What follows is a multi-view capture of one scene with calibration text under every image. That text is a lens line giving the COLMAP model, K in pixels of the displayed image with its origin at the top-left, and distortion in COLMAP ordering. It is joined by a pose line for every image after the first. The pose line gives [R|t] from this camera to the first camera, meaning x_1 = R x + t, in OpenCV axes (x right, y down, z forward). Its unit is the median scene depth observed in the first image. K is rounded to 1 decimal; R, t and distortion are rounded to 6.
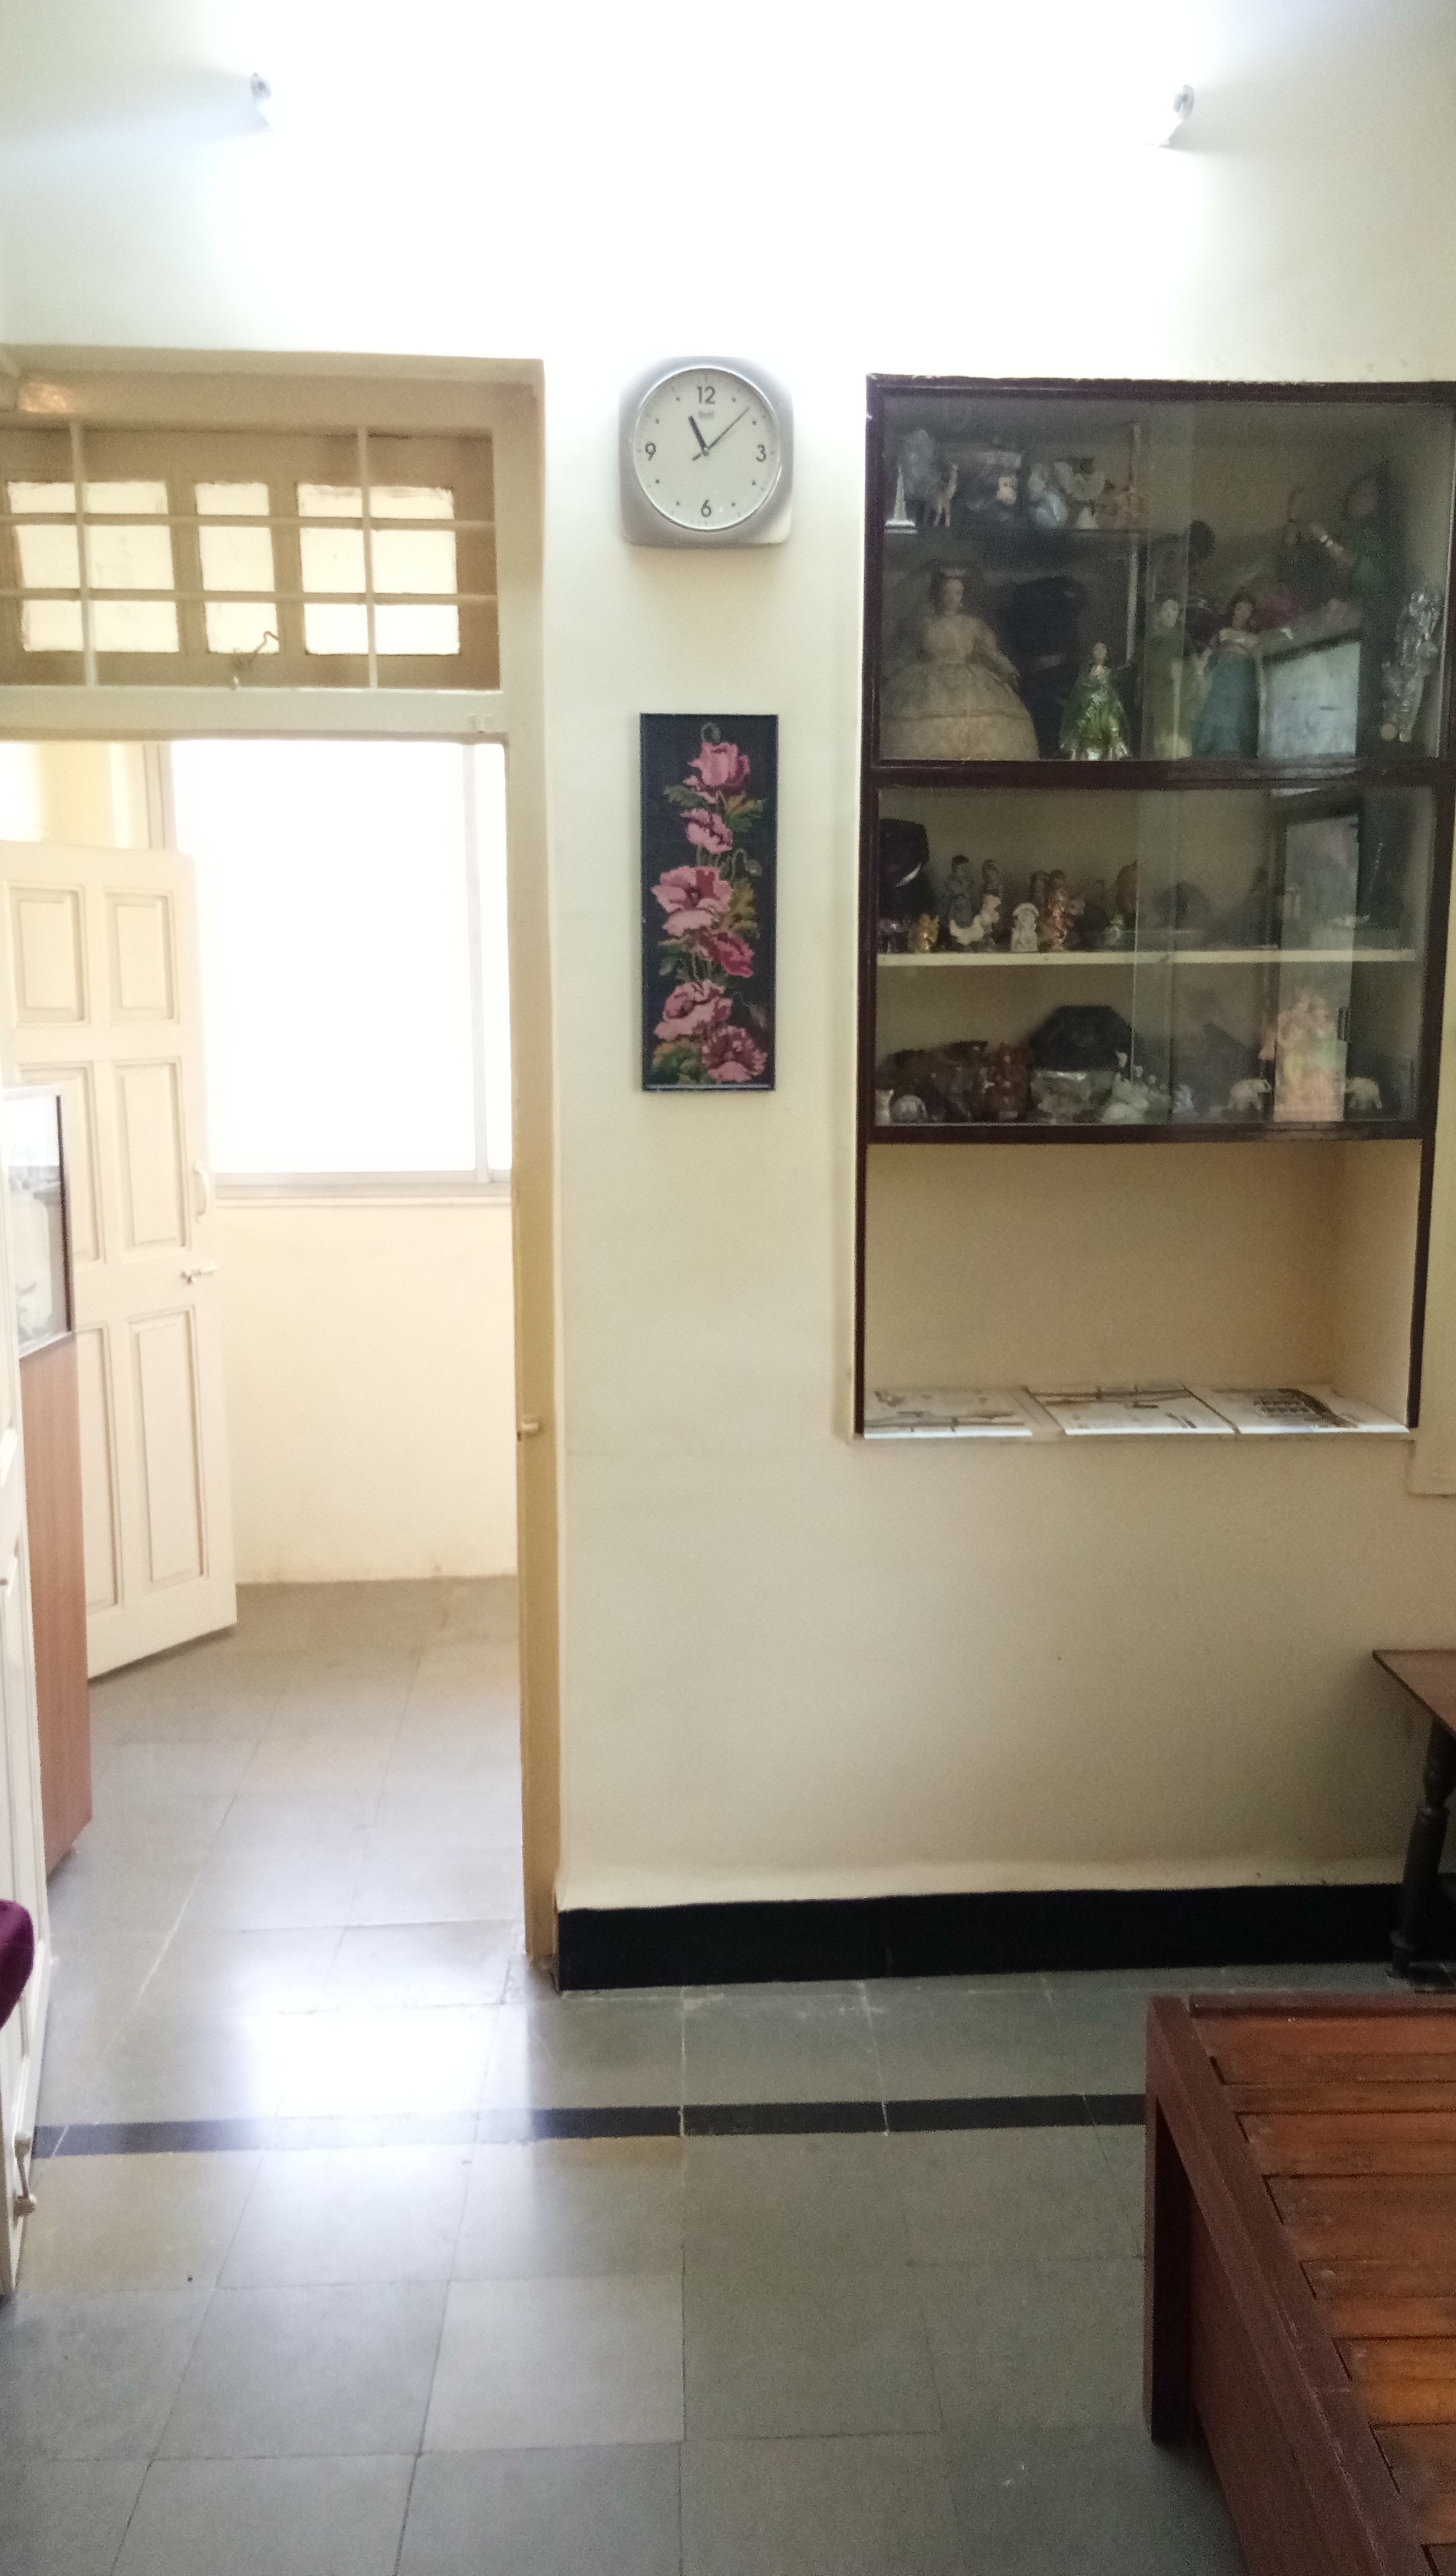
lens RADIAL K [[2003.7, 0, 730.5], [0, 2003.7, 1271.4], [0, 0, 1]] dist [0.127422, -0.205212]
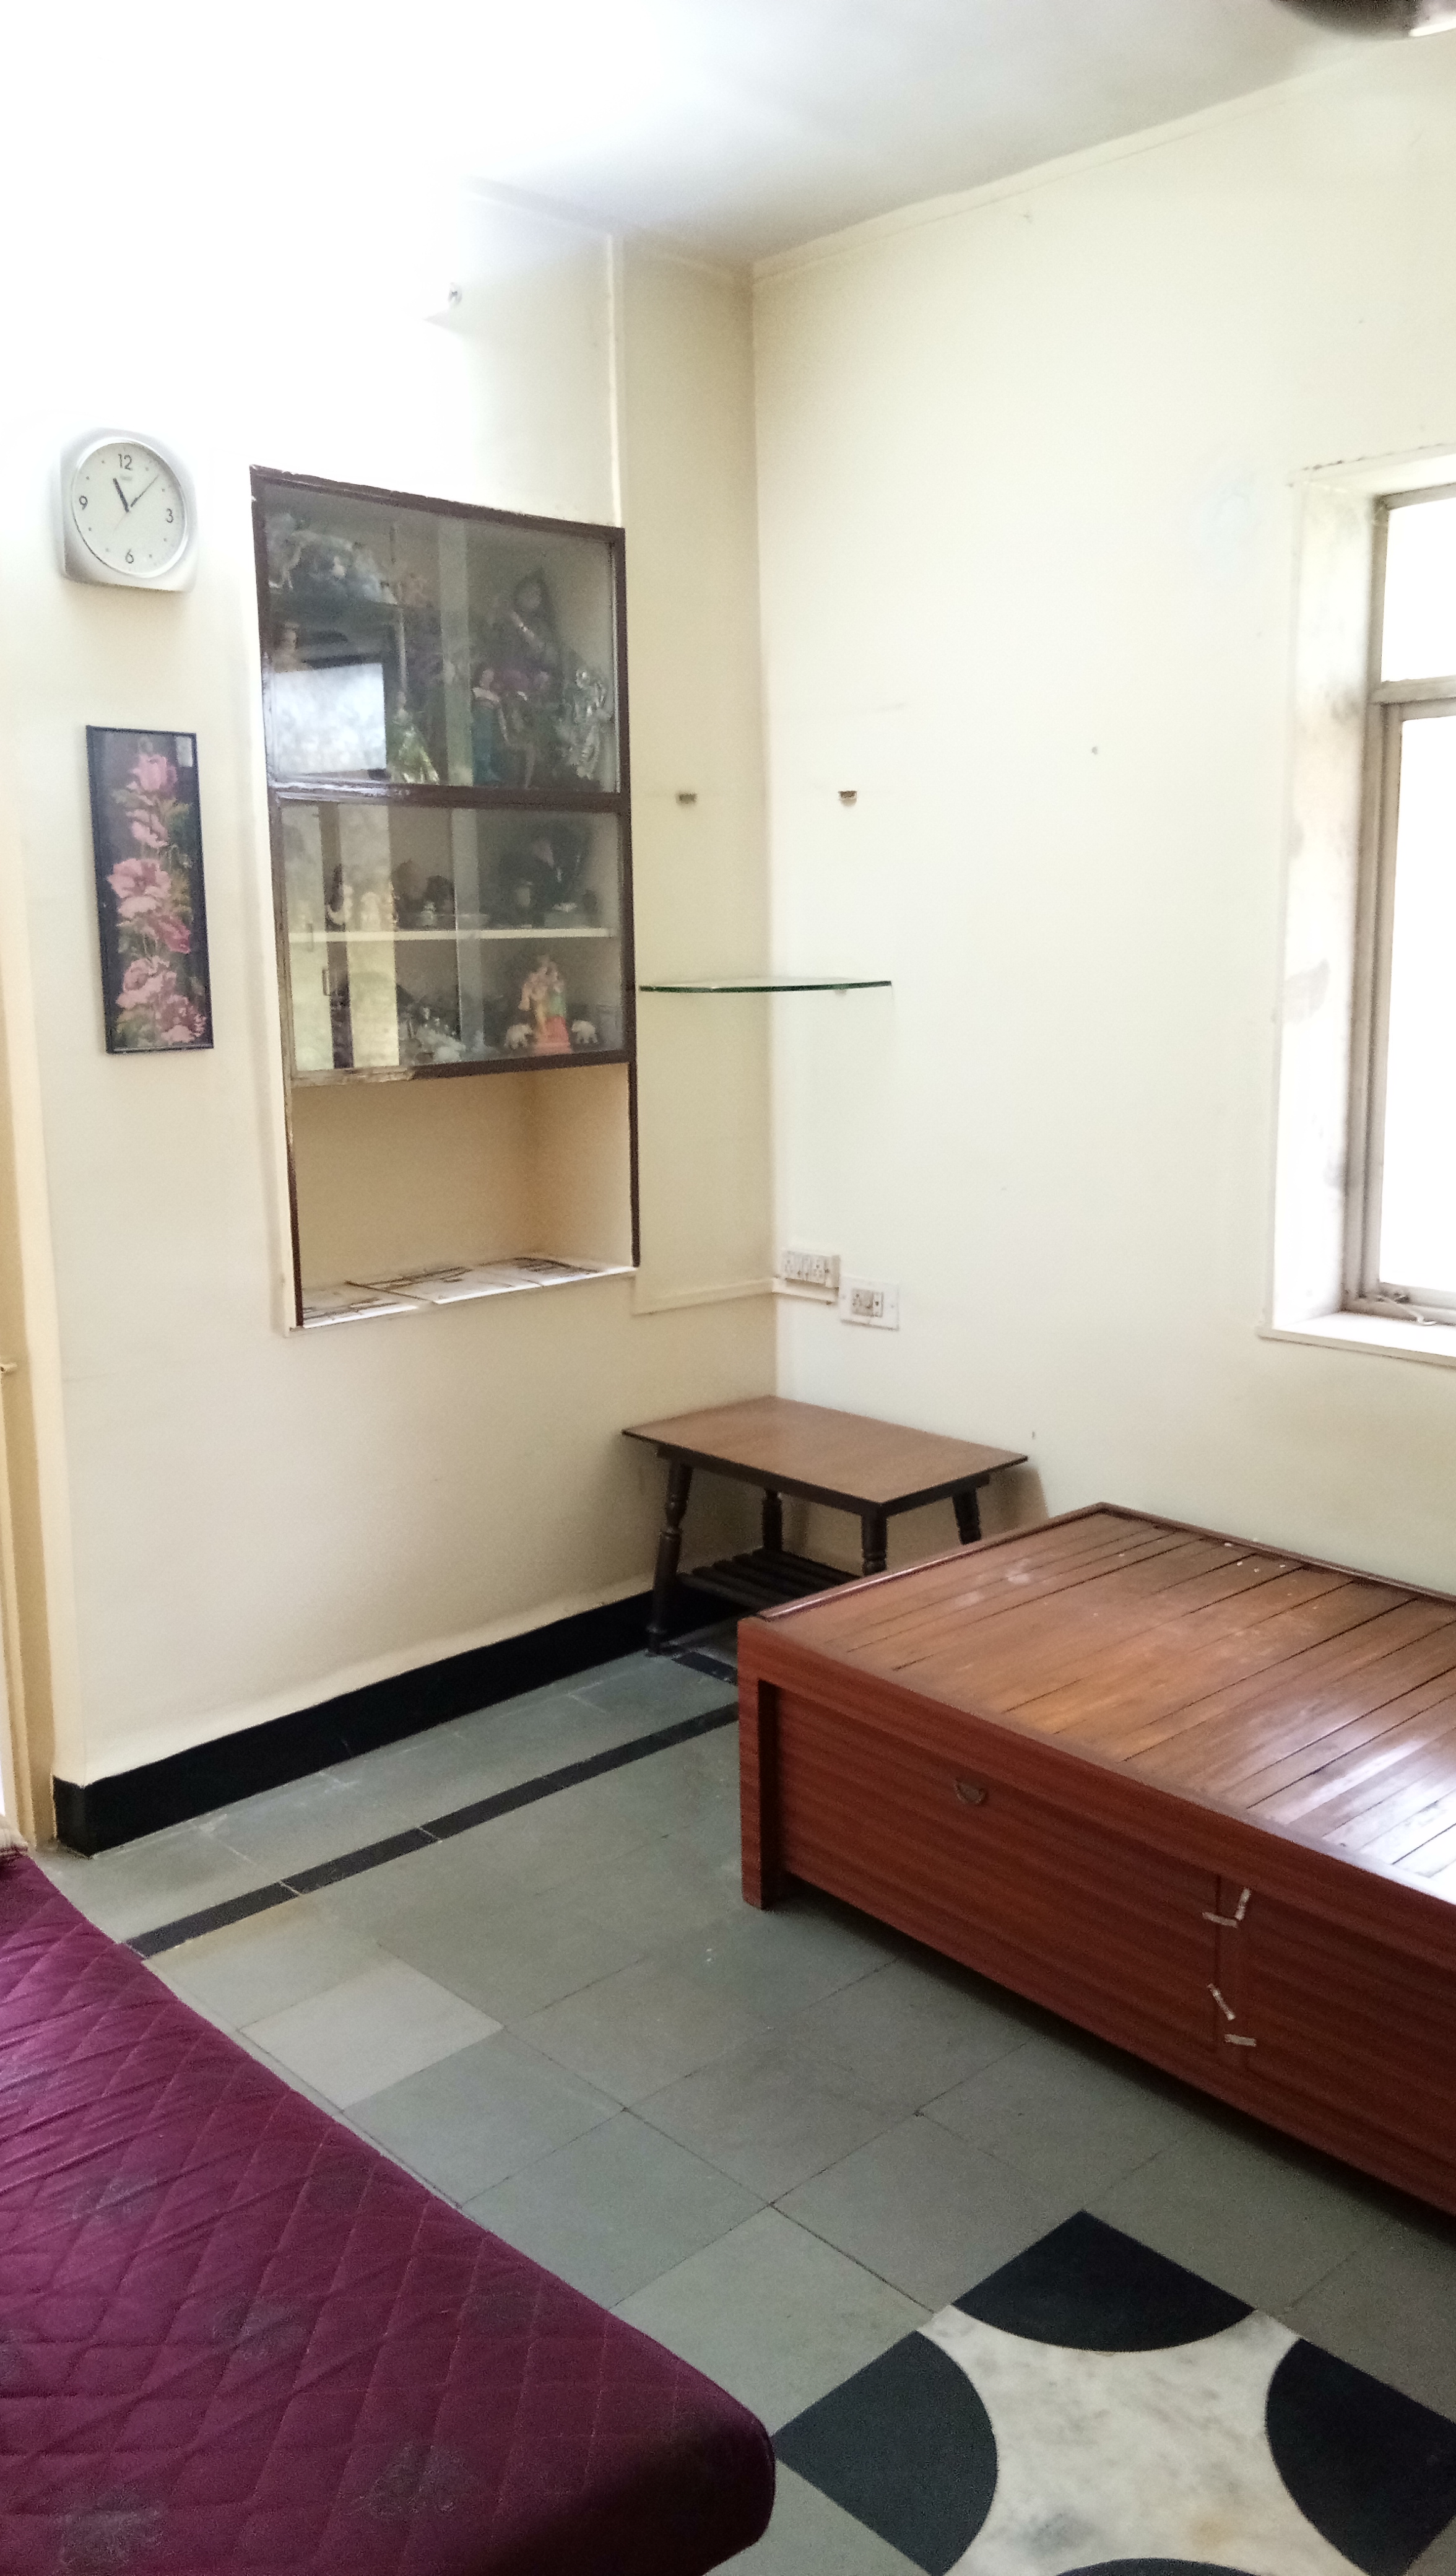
lens RADIAL K [[2003.7, 0, 730.5], [0, 2003.7, 1271.4], [0, 0, 1]] dist [0.127422, -0.205212]
pose [[0.748607, -0.123240, 0.651459, -0.554150], [0.113069, 0.991910, 0.057714, 0.007035], [-0.653301, 0.030454, 0.756485, -0.106673]]
